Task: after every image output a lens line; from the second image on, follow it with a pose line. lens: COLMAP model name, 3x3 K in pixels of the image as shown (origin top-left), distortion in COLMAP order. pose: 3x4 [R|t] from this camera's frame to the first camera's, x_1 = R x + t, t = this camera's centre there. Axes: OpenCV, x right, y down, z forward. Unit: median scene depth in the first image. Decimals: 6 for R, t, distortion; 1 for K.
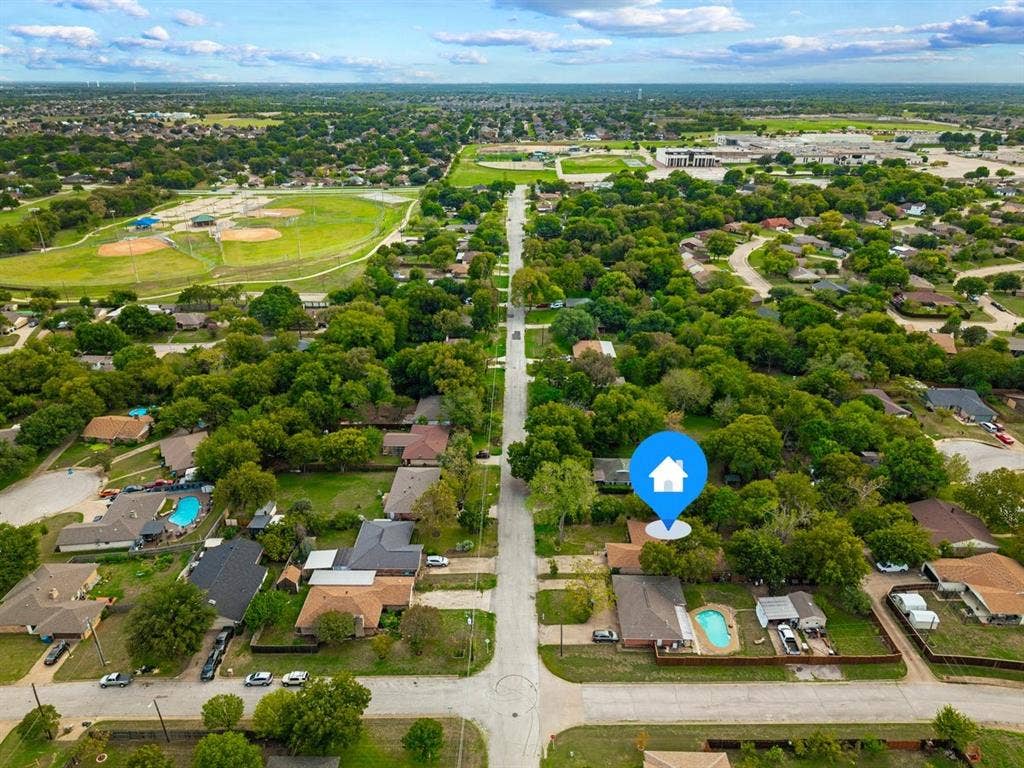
lens RADIAL K [[698.3, 0, 523.9], [0, 698.3, 387.5], [0, 0, 1]] dist [0.033310, -0.040371]
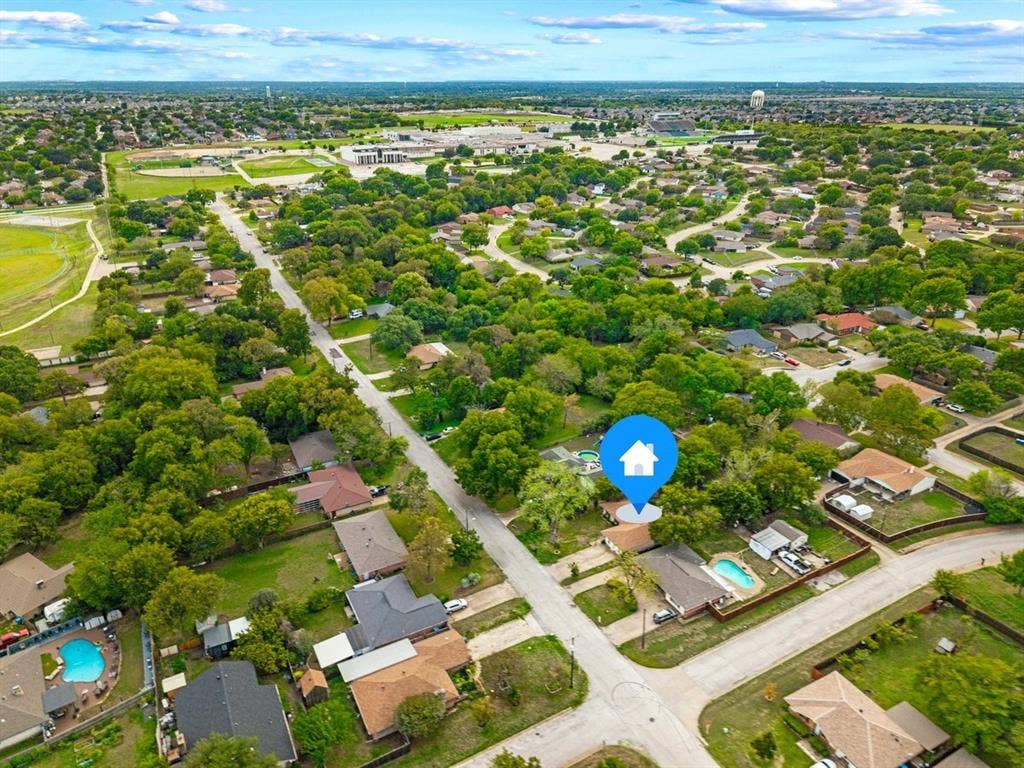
lens RADIAL K [[698.3, 0, 523.9], [0, 698.3, 387.5], [0, 0, 1]] dist [0.033310, -0.040371]
pose [[0.871295, -0.199085, 0.448565, -0.187940], [0.197996, 0.978932, 0.049888, -0.025184], [-0.449047, 0.045347, 0.892357, 0.069332]]
